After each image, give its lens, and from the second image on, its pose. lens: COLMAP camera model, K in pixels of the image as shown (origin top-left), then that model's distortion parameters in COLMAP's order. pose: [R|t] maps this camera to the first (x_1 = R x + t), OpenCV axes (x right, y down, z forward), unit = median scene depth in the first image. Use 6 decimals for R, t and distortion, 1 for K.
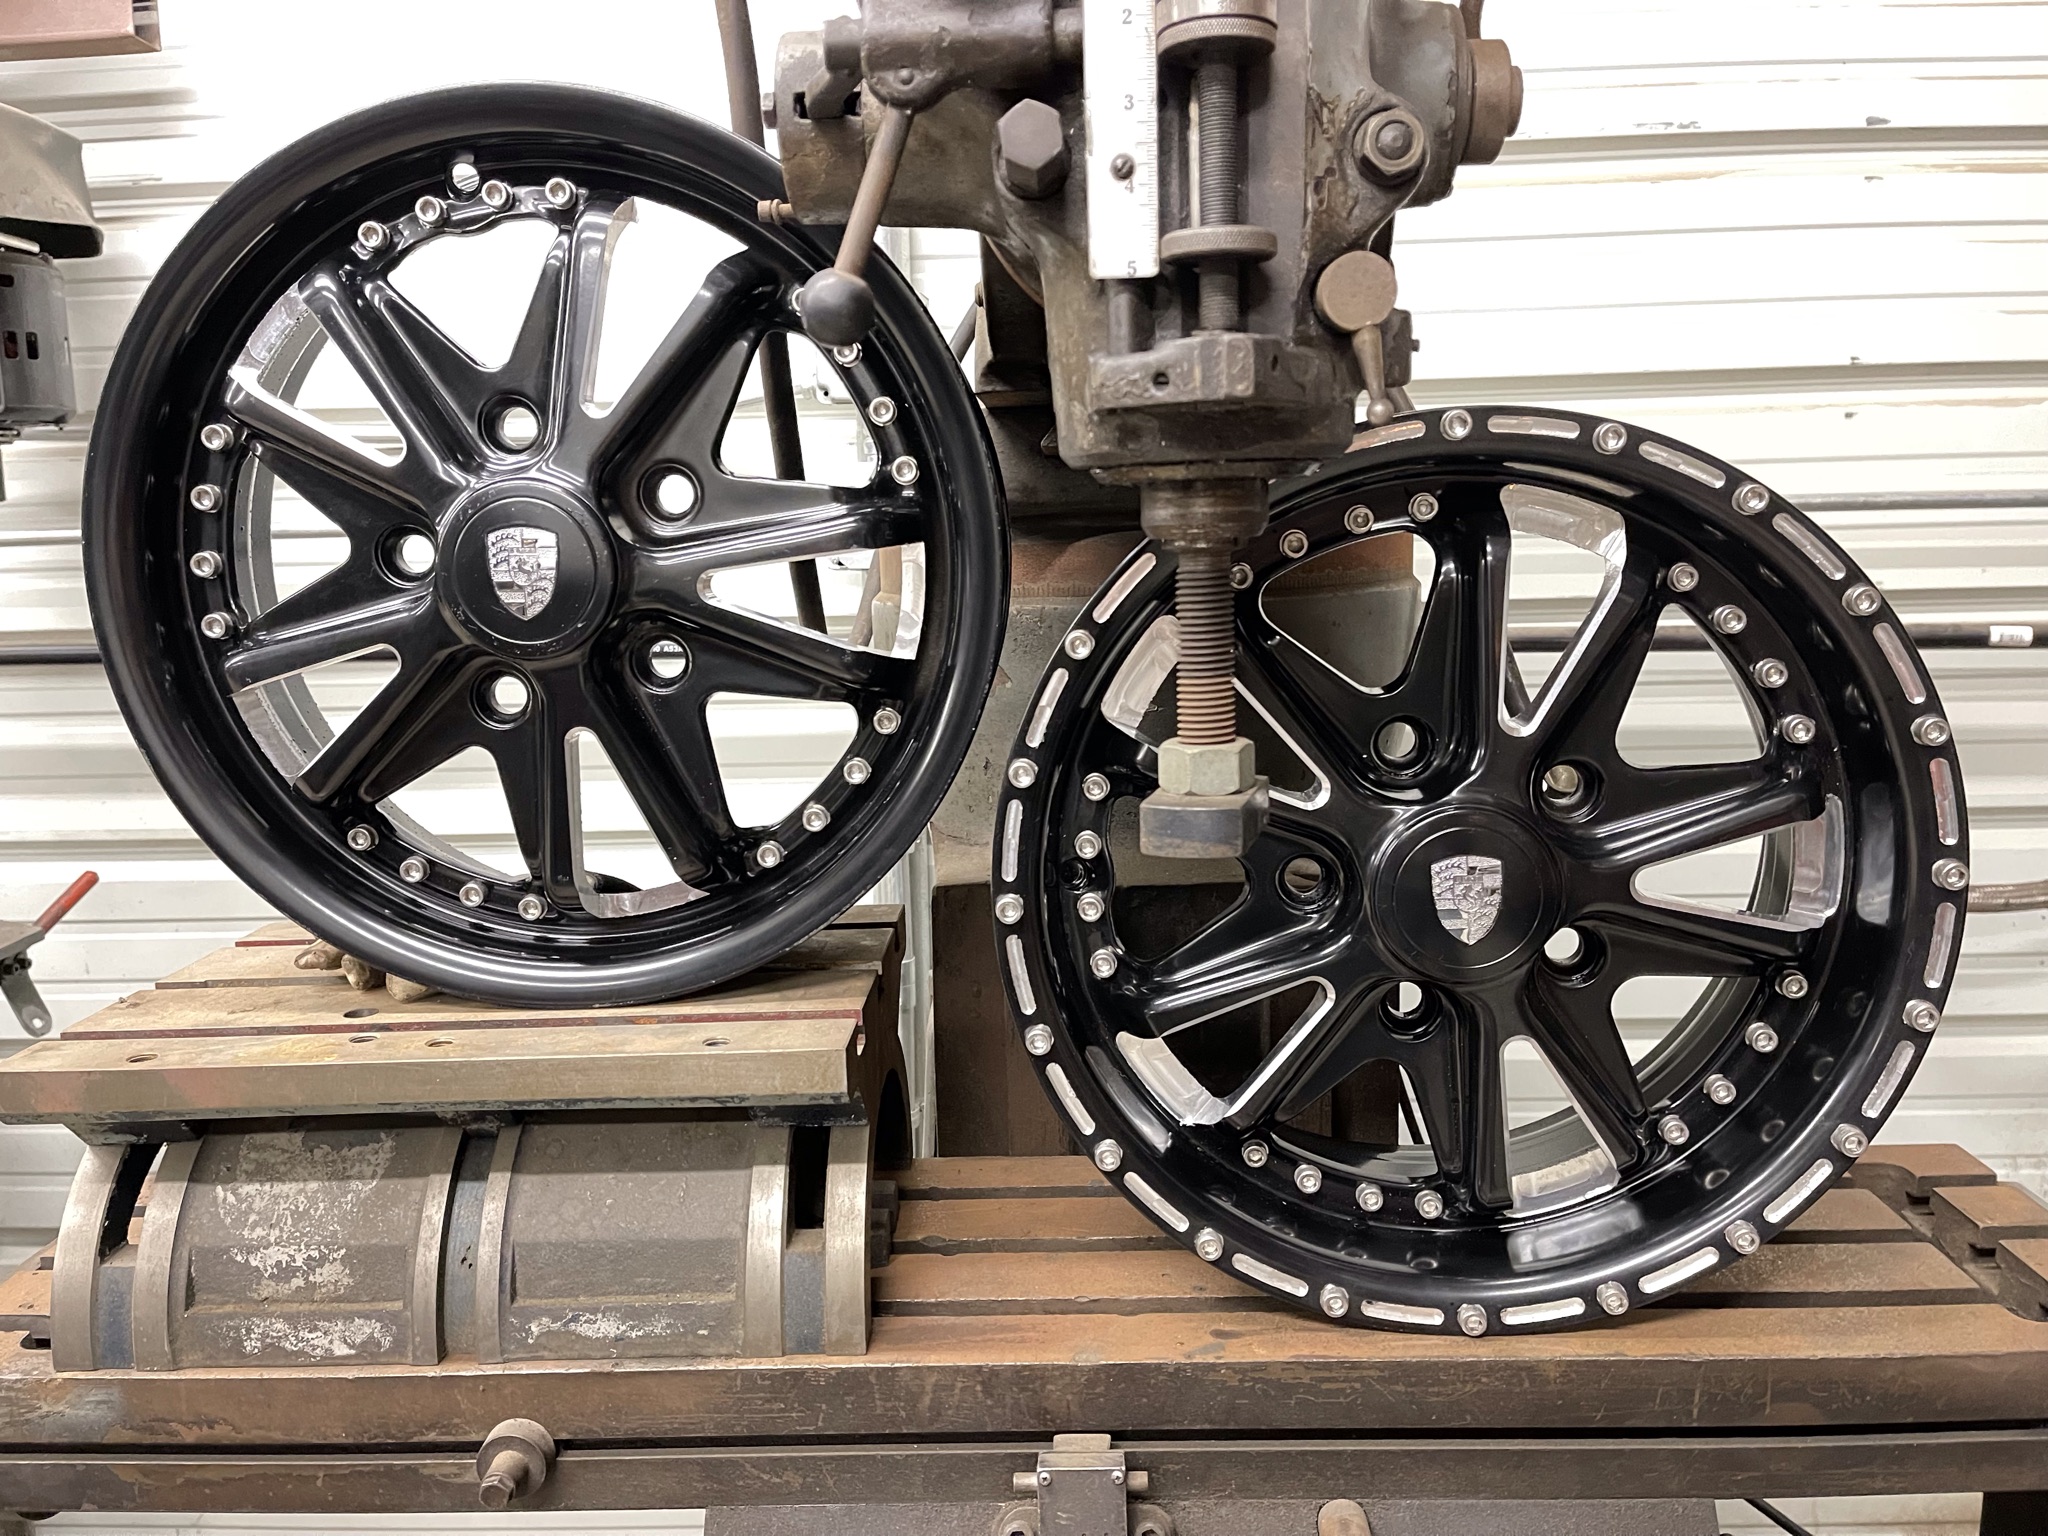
lens RADIAL K [[1568.8, 0, 1037.7], [0, 1568.8, 771.3], [0, 0, 1]] dist [0.048518, -0.050149]
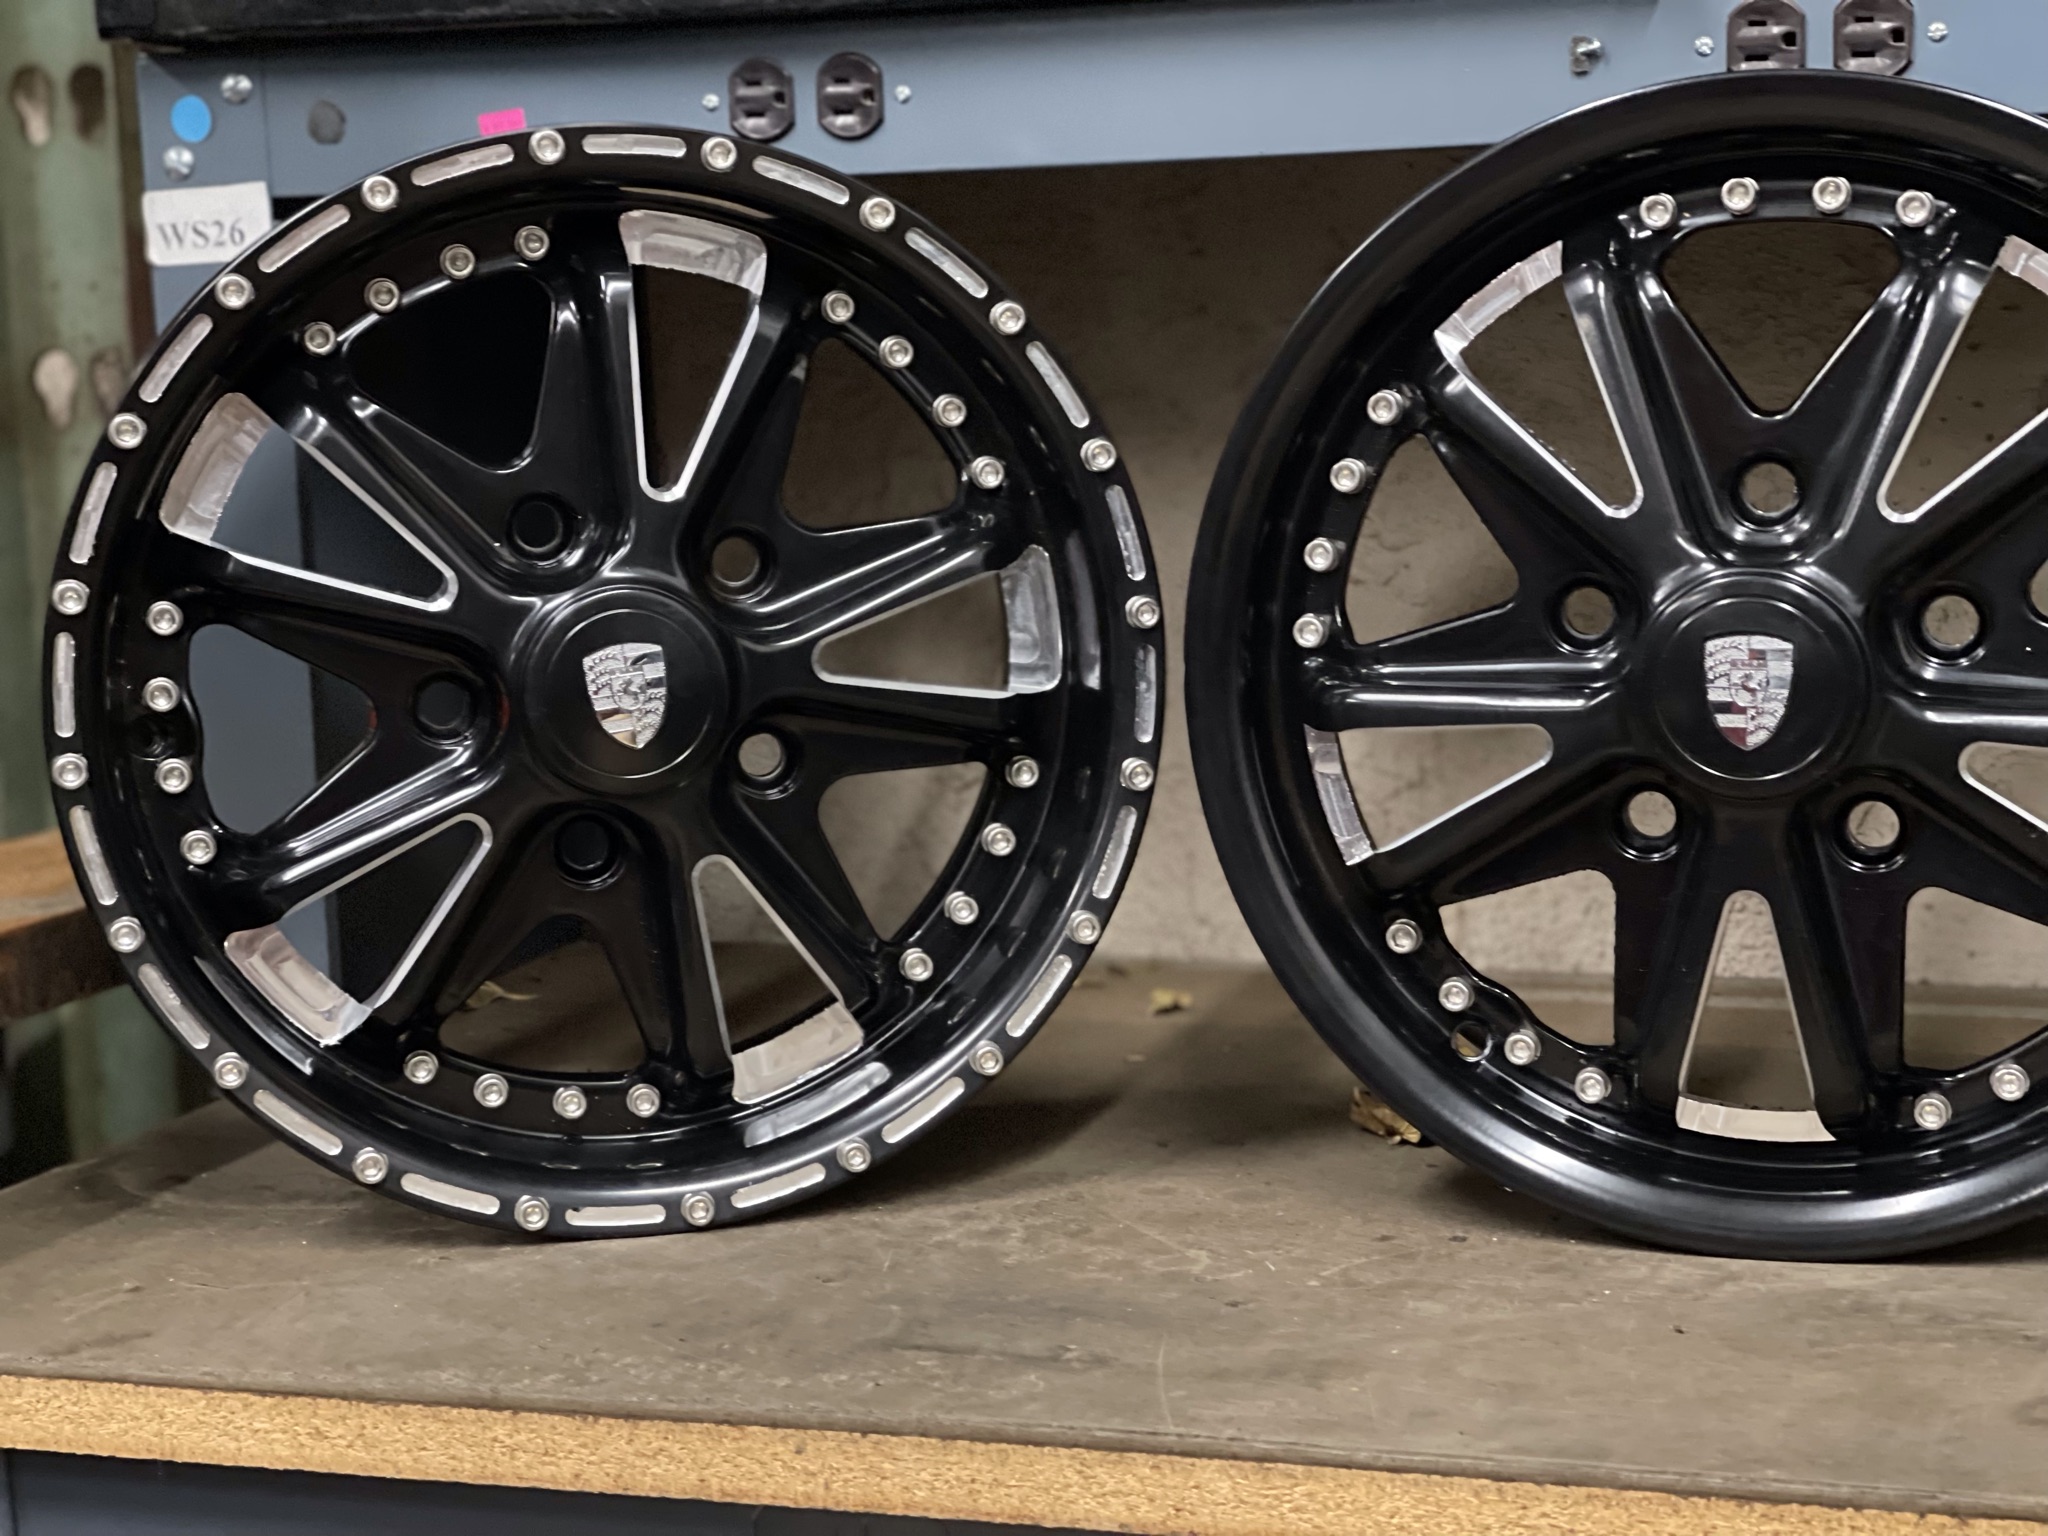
lens RADIAL K [[3802.4, 0, 1038.3], [0, 3802.4, 763.3], [0, 0, 1]] dist [0.182823, 0.000000]
pose [[0.953881, -0.099960, 0.283053, -0.100897], [0.110791, 0.993590, -0.022477, 0.180990], [-0.278991, 0.052800, 0.958841, -1.002358]]
